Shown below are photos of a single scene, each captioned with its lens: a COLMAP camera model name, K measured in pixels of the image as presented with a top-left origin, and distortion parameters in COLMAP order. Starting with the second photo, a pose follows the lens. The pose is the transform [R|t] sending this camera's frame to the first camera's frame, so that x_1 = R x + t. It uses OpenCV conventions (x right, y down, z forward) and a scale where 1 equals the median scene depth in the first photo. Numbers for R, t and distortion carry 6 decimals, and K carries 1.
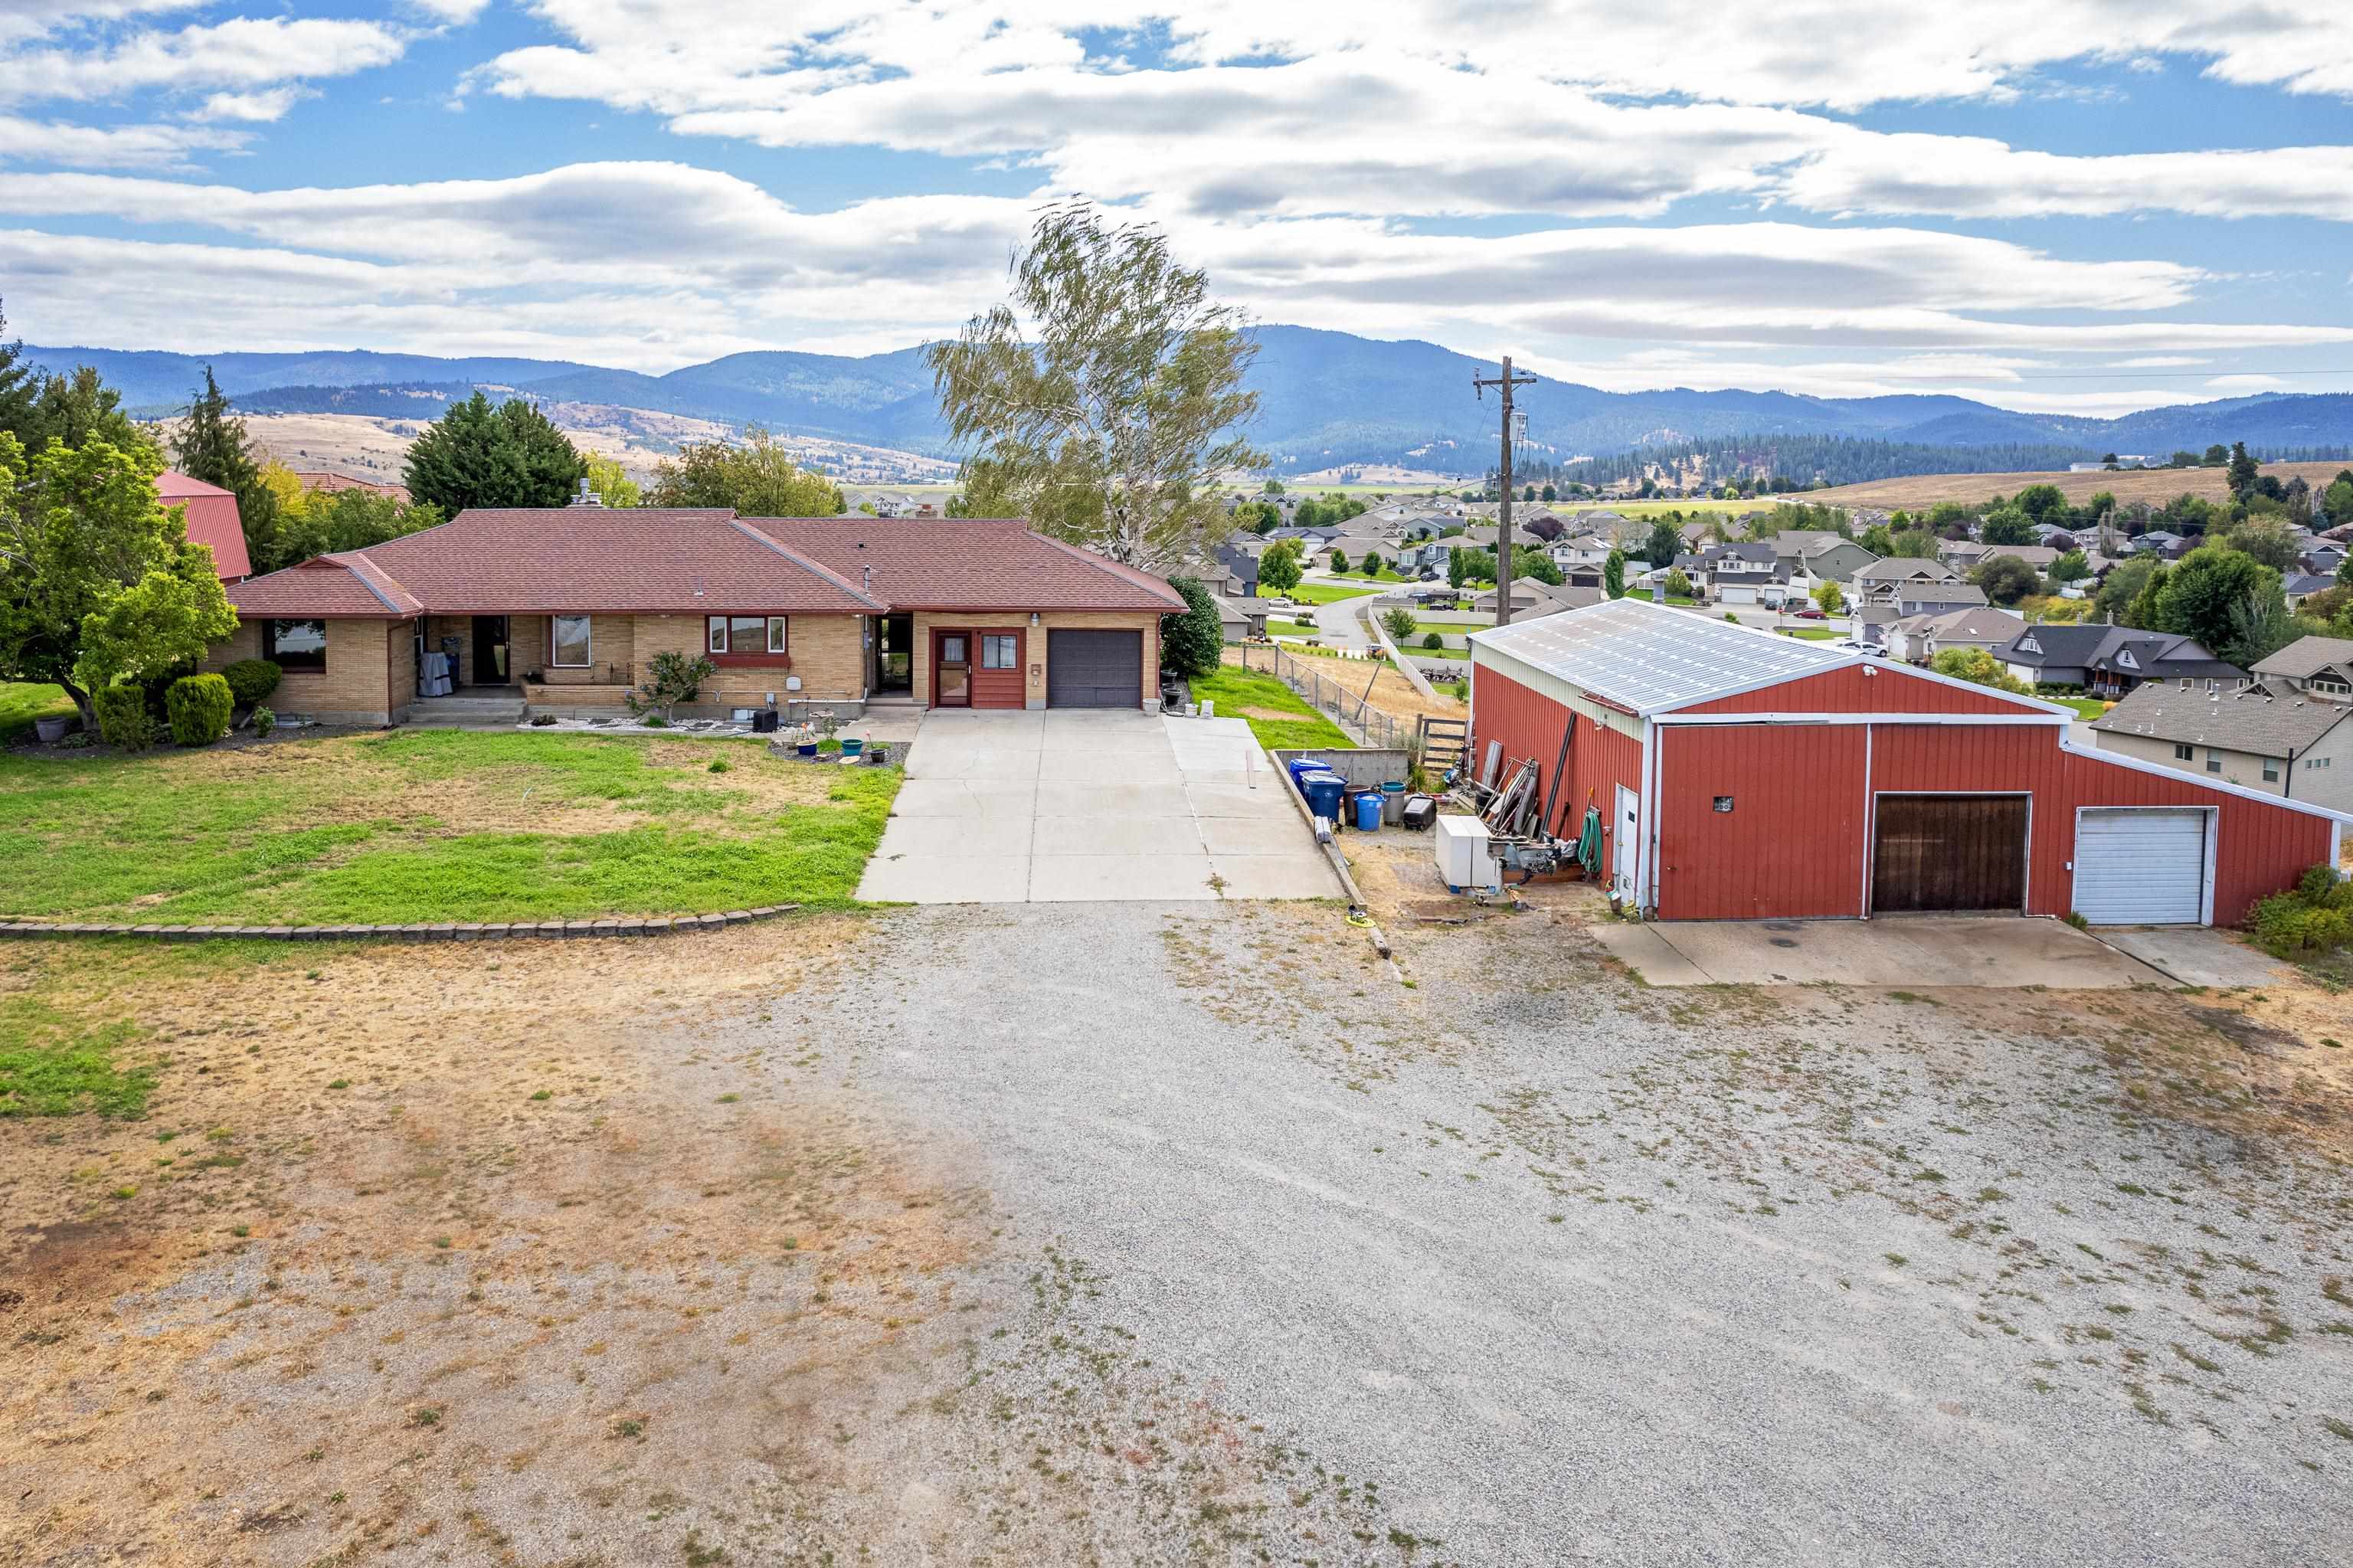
lens RADIAL K [[1608.1, 0, 1174.6], [0, 1608.1, 835.8], [0, 0, 1]] dist [-0.068958, 0.073180]
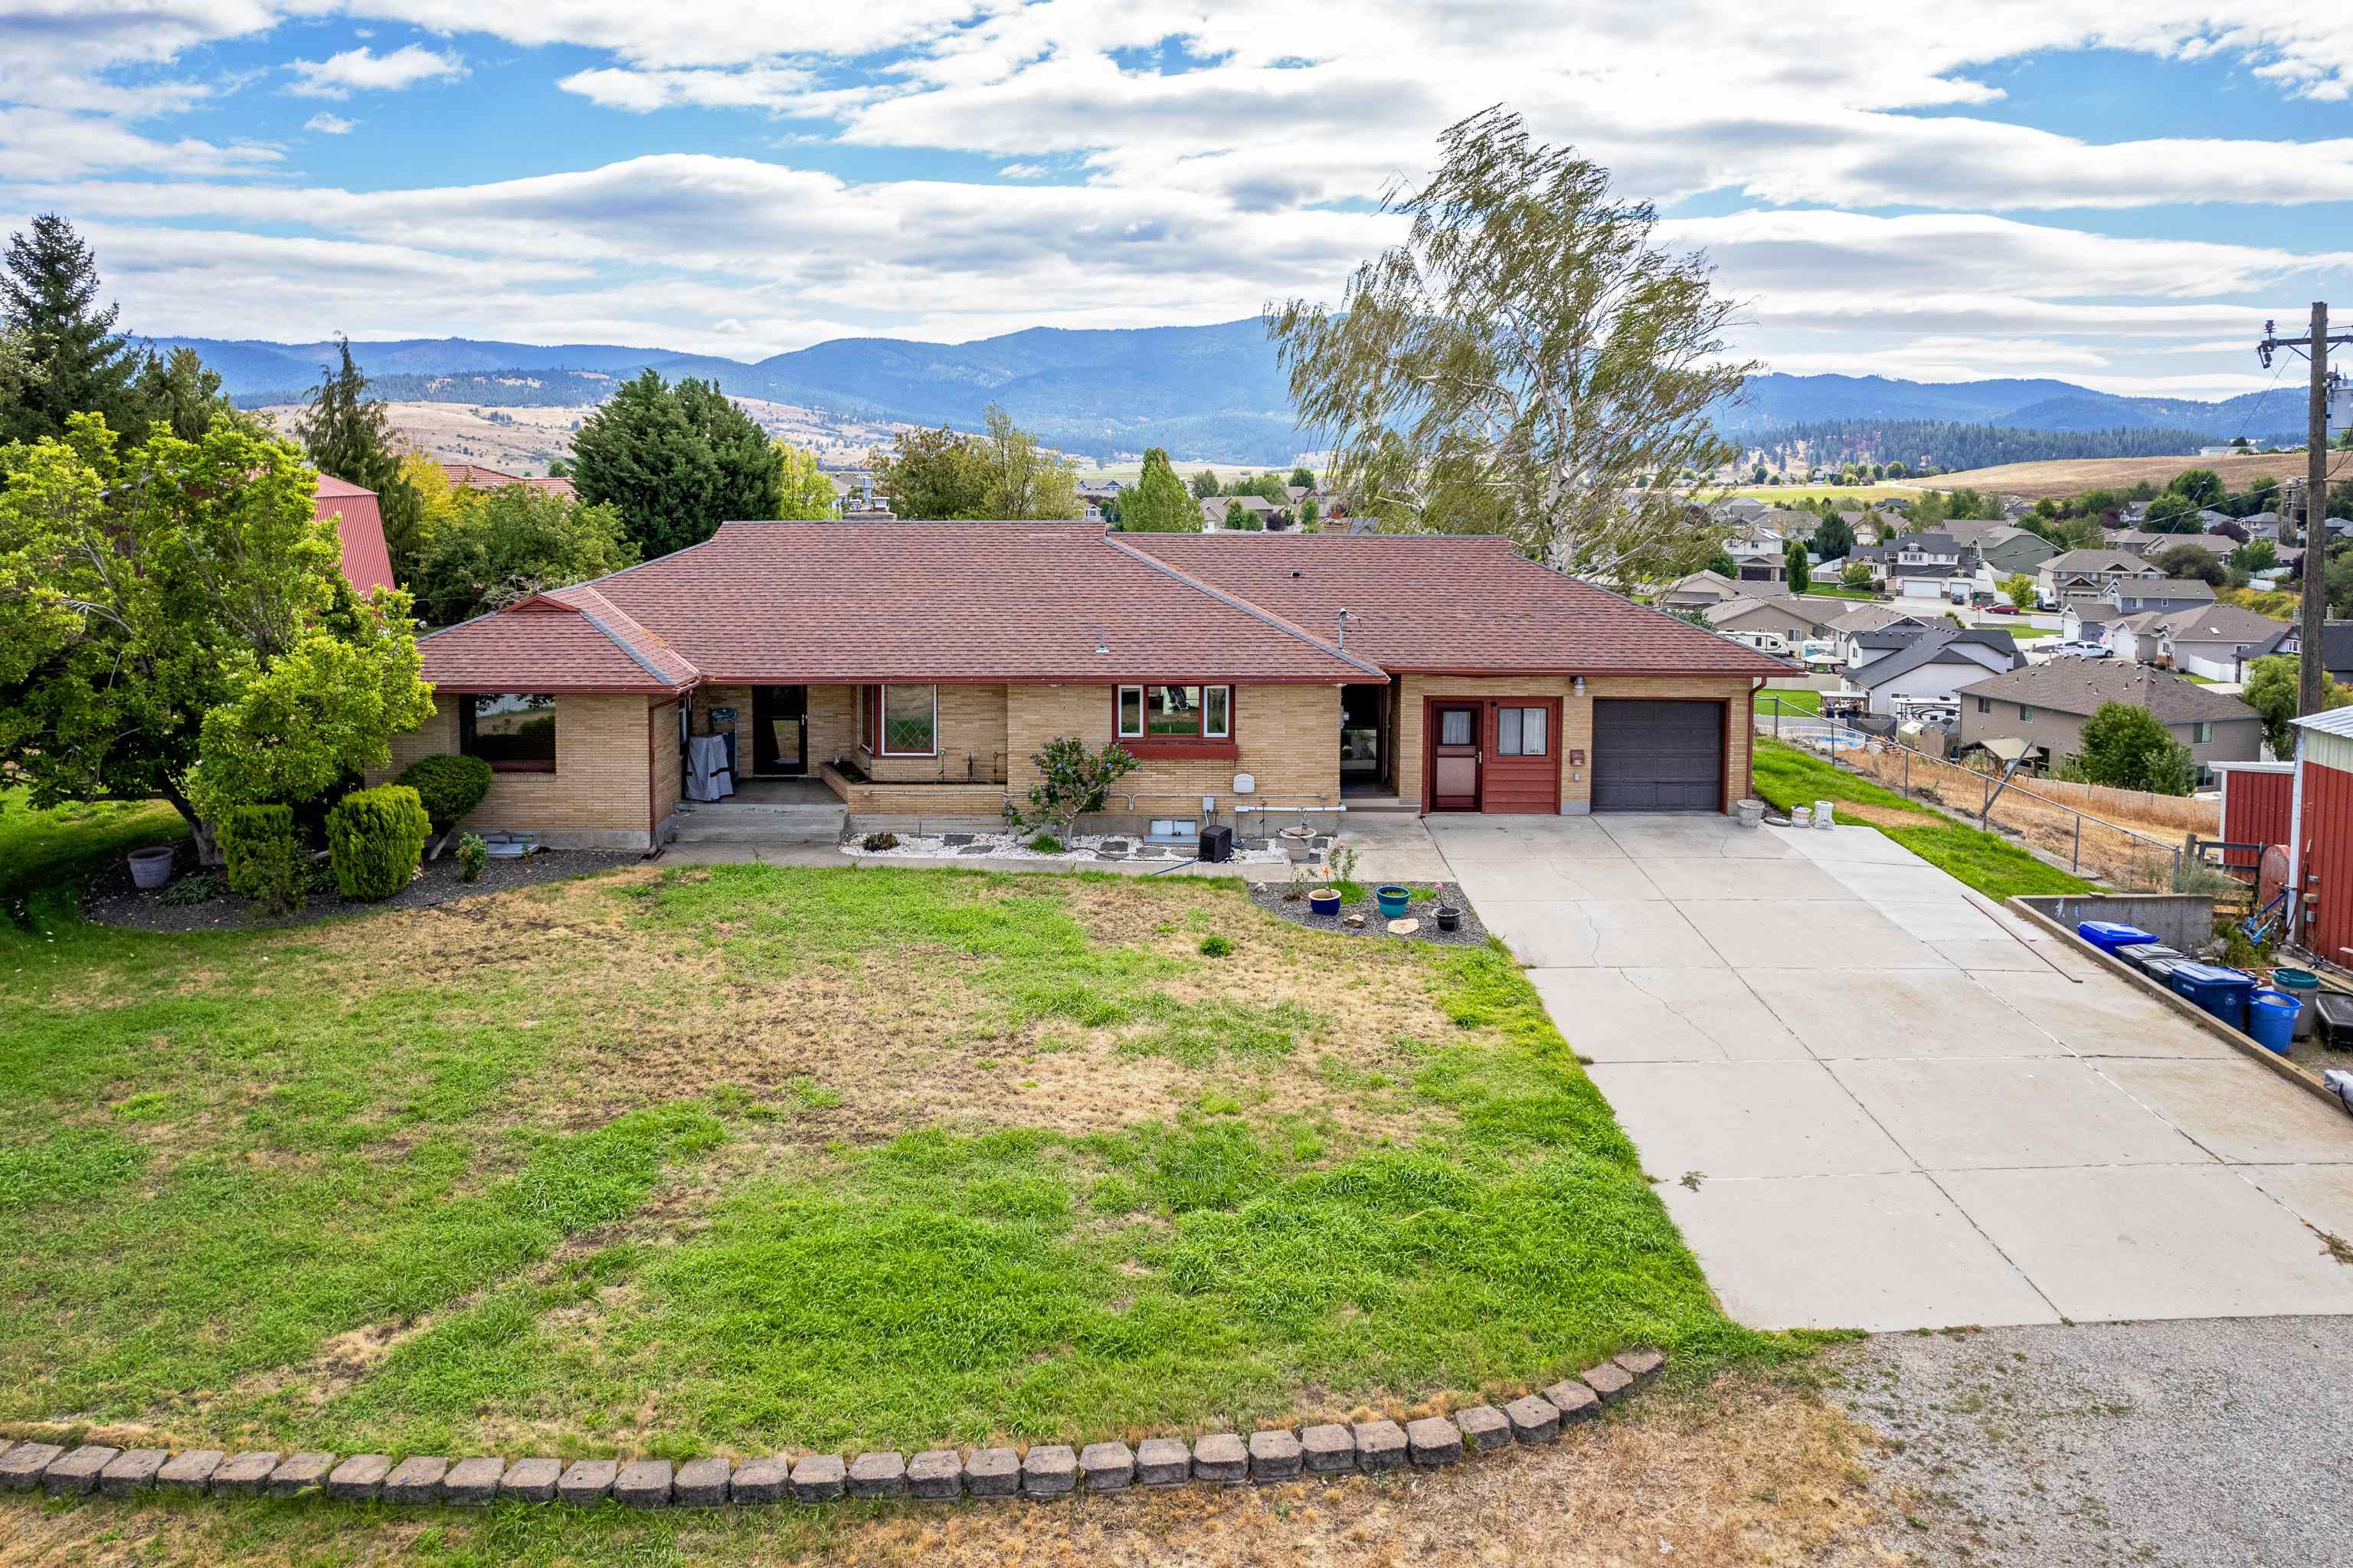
lens RADIAL K [[1499.7, 0, 1176.5], [0, 1499.7, 784.0], [0, 0, 1]] dist [-0.064671, 0.055125]
pose [[0.999970, -0.001062, -0.007649, -0.194772], [0.001006, 0.999973, -0.007329, -0.067126], [0.007656, 0.007321, 0.999944, 0.272731]]
